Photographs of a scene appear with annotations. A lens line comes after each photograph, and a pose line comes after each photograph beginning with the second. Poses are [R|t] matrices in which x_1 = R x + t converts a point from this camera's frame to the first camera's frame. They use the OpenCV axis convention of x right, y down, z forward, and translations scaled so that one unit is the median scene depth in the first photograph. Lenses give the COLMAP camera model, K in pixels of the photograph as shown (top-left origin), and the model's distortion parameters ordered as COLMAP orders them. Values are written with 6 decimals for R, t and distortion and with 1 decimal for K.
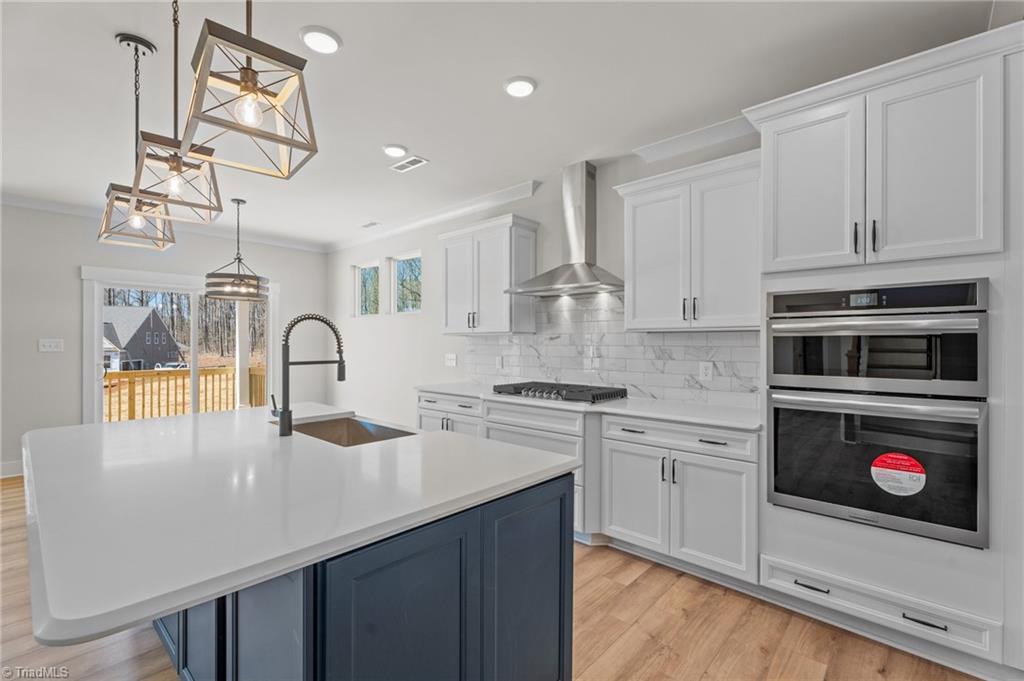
lens RADIAL K [[447.1, 0, 516.4], [0, 447.1, 342.9], [0, 0, 1]] dist [0.001740, 0.000204]
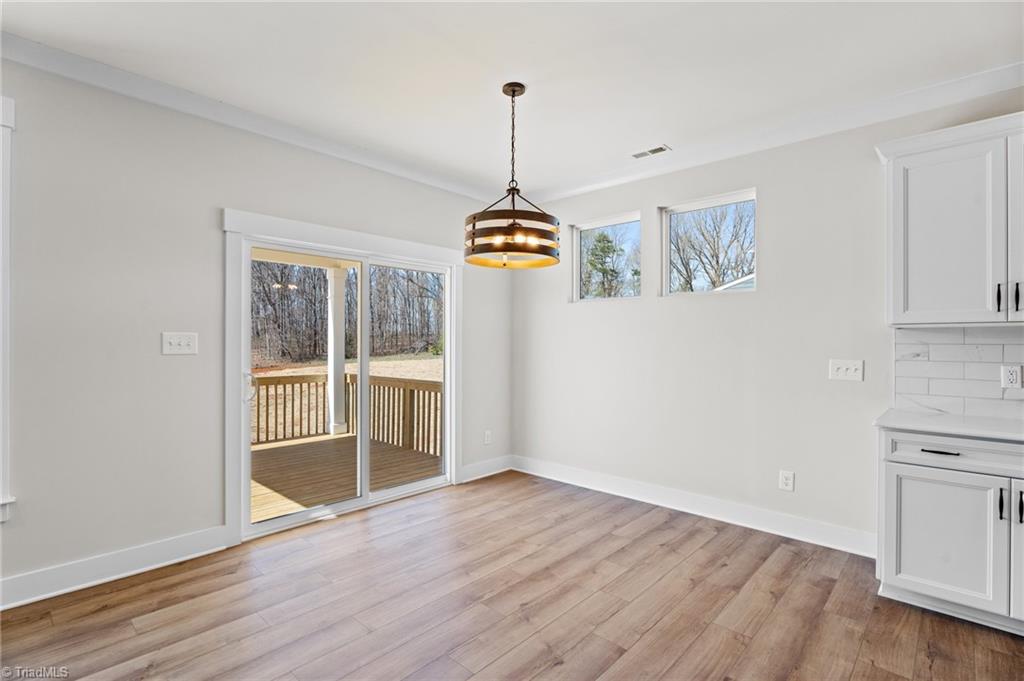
lens RADIAL K [[488.8, 0, 508.8], [0, 488.8, 343.0], [0, 0, 1]] dist [-0.015978, 0.000528]
pose [[0.999892, 0.003510, -0.014283, -0.669335], [-0.003602, 0.999973, -0.006380, 0.008980], [0.014260, 0.006431, 0.999878, 0.419826]]
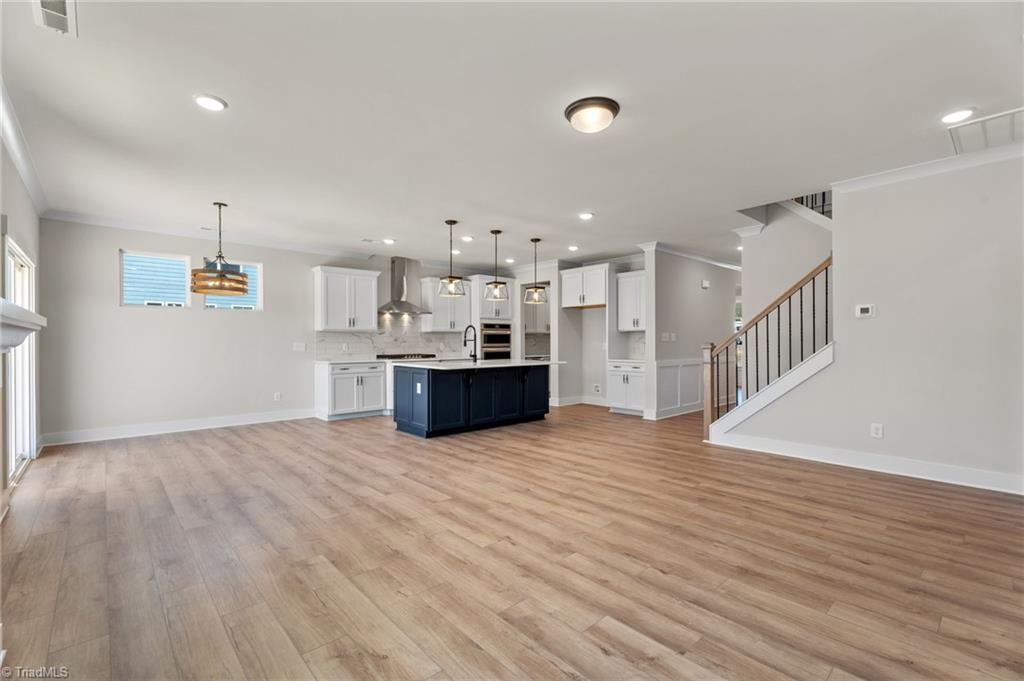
lens RADIAL K [[453.3, 0, 510.2], [0, 453.3, 341.7], [0, 0, 1]] dist [0.000469, 0.000057]
pose [[0.103014, 0.002787, 0.994676, -1.804332], [0.007387, 0.999966, -0.003567, 0.035802], [-0.994652, 0.007715, 0.102990, 0.185611]]
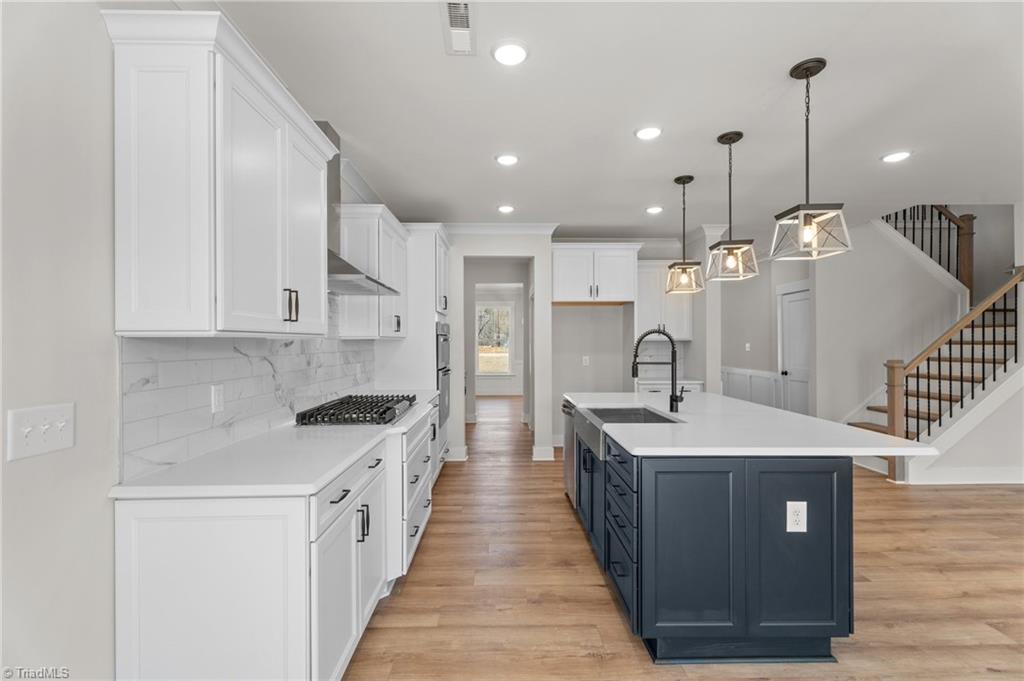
lens RADIAL K [[447.1, 0, 516.4], [0, 447.1, 342.9], [0, 0, 1]] dist [0.001740, 0.000204]
pose [[-0.682263, 0.000250, 0.731107, -0.592016], [0.005804, 0.999970, 0.005075, -0.012714], [-0.731084, 0.007705, -0.682244, 1.131607]]
